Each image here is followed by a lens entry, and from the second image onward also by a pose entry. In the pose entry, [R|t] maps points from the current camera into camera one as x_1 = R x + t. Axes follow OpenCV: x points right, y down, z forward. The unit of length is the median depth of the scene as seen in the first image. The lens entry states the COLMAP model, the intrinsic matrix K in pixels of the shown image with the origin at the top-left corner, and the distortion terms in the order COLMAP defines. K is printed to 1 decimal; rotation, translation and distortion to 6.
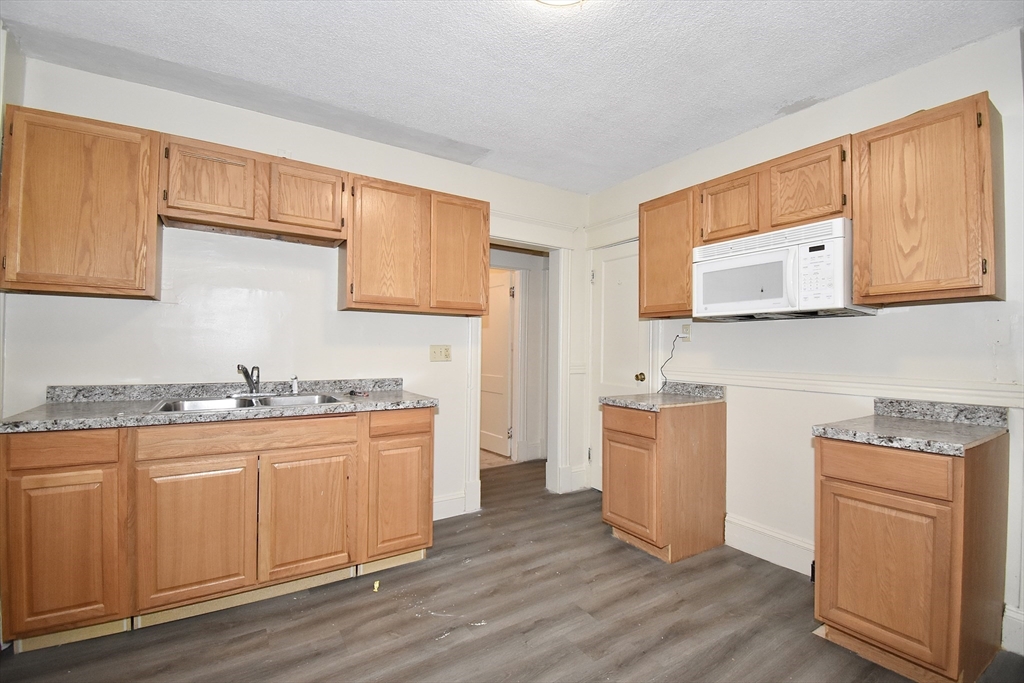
lens RADIAL K [[451.4, 0, 517.7], [0, 451.4, 341.1], [0, 0, 1]] dist [0.022212, -0.025666]
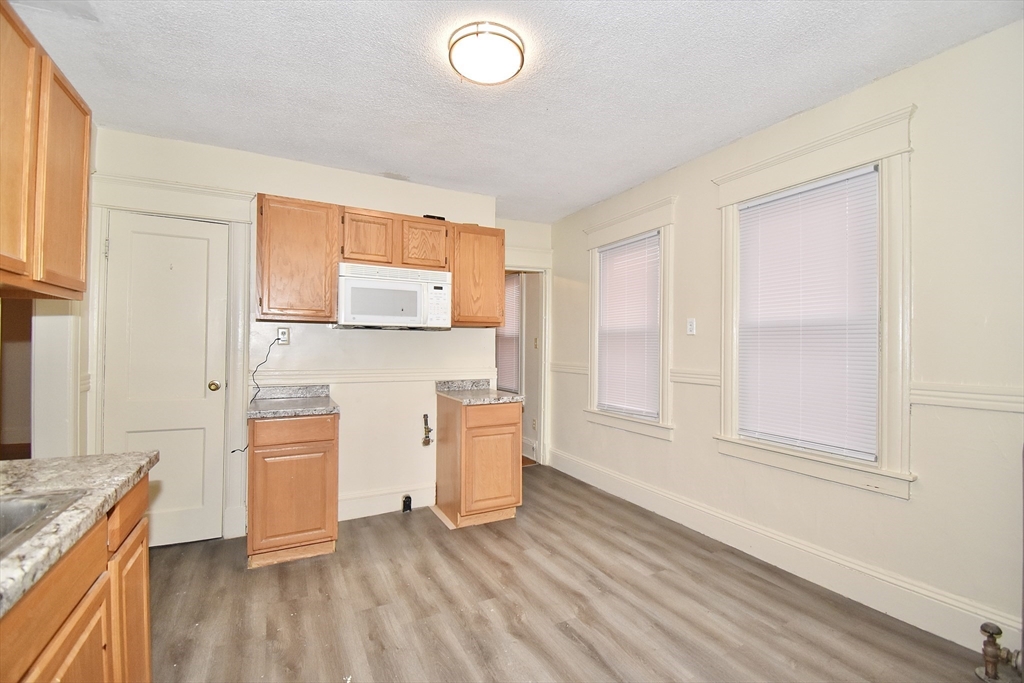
lens RADIAL K [[451.4, 0, 517.7], [0, 451.4, 341.1], [0, 0, 1]] dist [0.022212, -0.025666]
pose [[0.089406, 0.003273, 0.995990, -0.798629], [-0.021803, 0.999761, -0.001328, -0.023515], [-0.995757, -0.021597, 0.089456, 0.542012]]
